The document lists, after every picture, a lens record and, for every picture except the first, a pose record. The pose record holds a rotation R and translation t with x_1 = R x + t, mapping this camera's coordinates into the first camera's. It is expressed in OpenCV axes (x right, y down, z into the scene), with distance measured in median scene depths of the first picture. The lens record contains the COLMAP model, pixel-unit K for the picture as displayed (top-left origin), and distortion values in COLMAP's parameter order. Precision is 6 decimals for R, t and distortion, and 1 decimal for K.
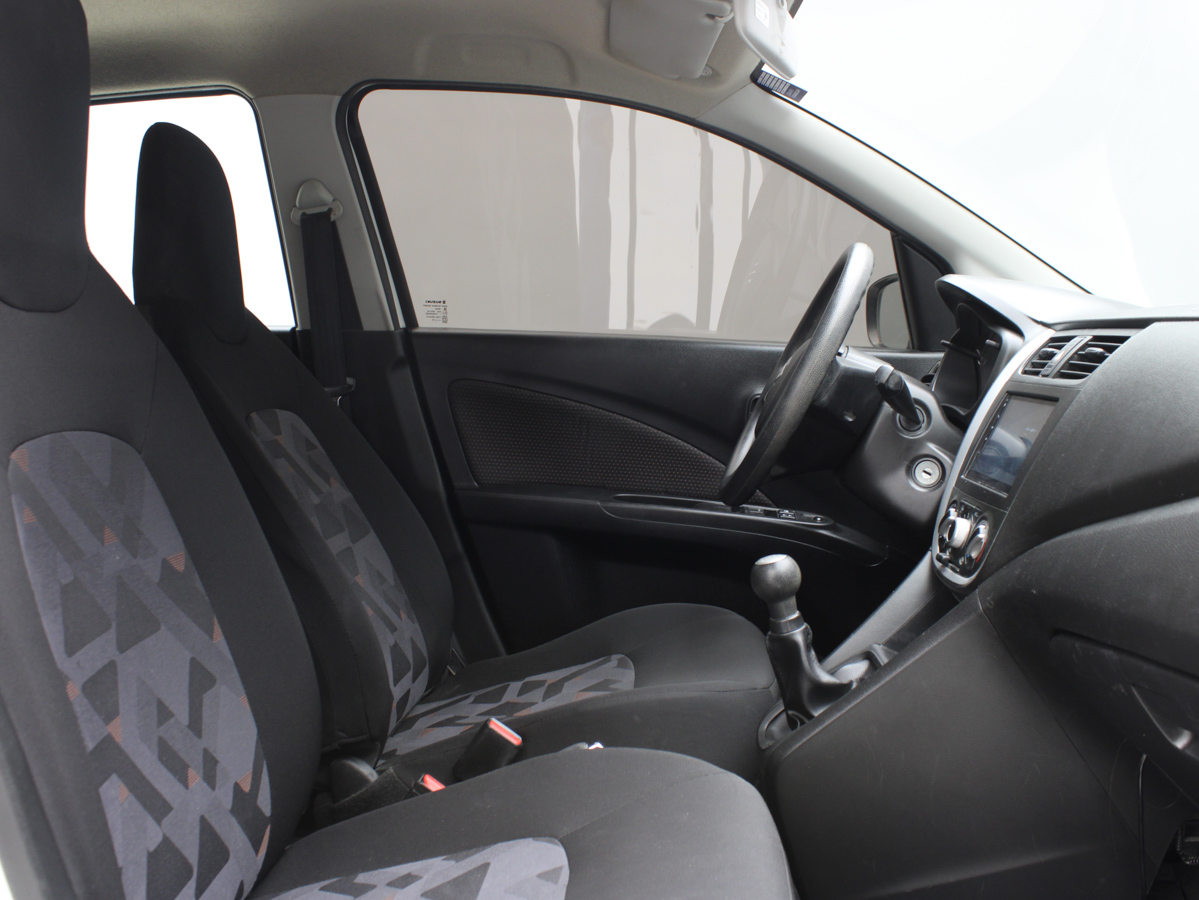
lens RADIAL K [[1182.3, 0, 599.5], [0, 1182.3, 450.0], [0, 0, 1]] dist [-0.166097, 0.110530]
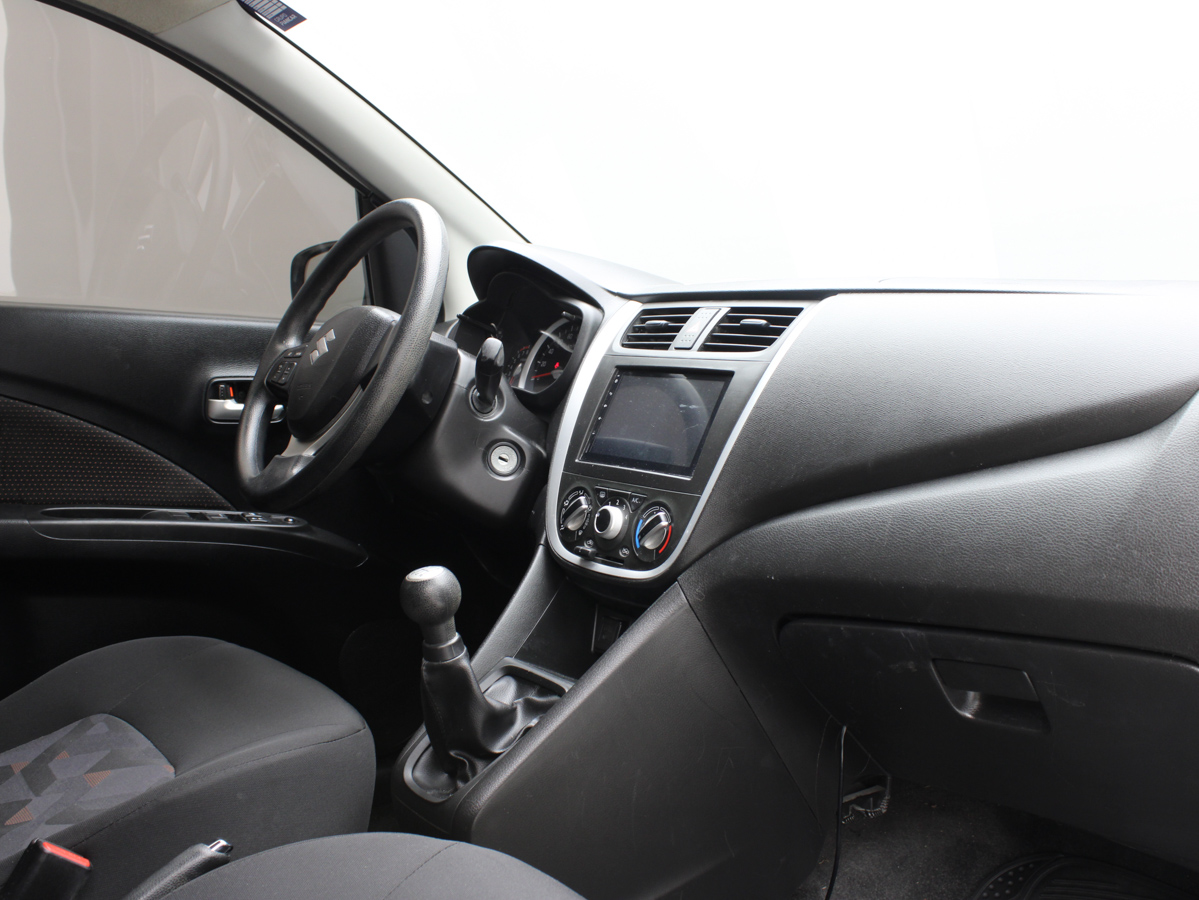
lens RADIAL K [[1182.3, 0, 599.5], [0, 1182.3, 450.0], [0, 0, 1]] dist [-0.166097, 0.110530]
pose [[0.770736, -0.050095, 0.635182, -0.239784], [0.041464, 0.998735, 0.028455, -0.010251], [-0.635804, 0.004405, 0.771838, 0.252229]]
